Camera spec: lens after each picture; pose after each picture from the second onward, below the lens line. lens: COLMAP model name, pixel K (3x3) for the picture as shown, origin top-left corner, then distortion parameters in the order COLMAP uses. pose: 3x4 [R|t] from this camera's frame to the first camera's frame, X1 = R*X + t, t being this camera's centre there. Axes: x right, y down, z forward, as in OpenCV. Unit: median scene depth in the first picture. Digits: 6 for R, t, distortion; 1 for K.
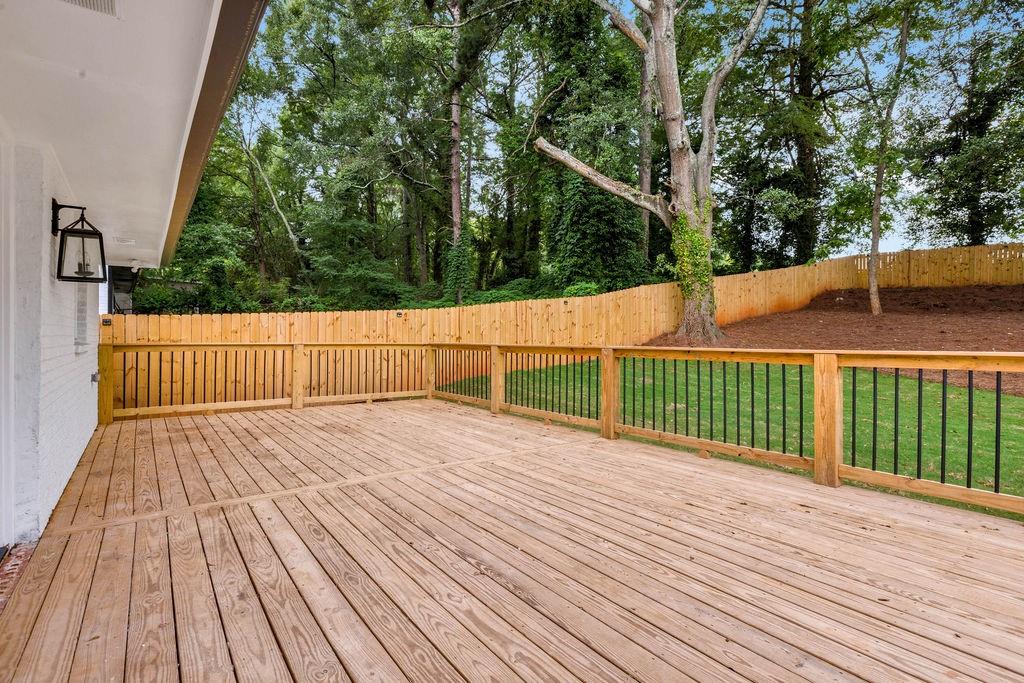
lens RADIAL K [[498.1, 0, 516.6], [0, 498.1, 336.7], [0, 0, 1]] dist [-0.002383, -0.000429]
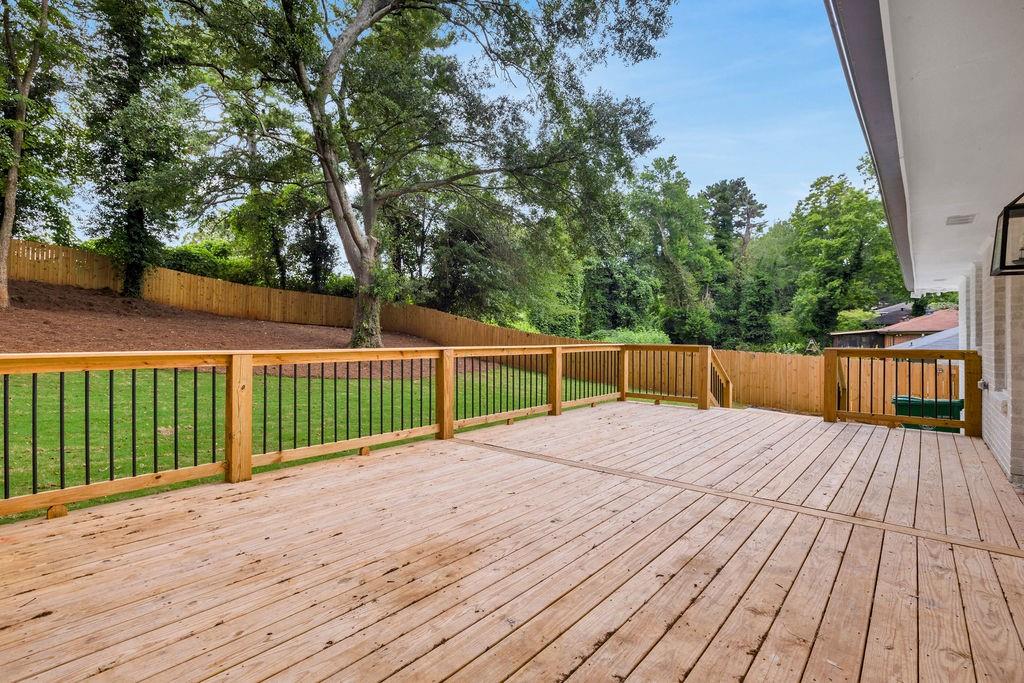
lens RADIAL K [[498.1, 0, 516.5], [0, 498.1, 338.3], [0, 0, 1]] dist [-0.002383, -0.000429]
pose [[-0.239466, -0.006314, 0.970884, -1.215026], [-0.000037, 0.999979, 0.006494, -0.007849], [-0.970905, 0.001519, -0.239461, 1.653892]]
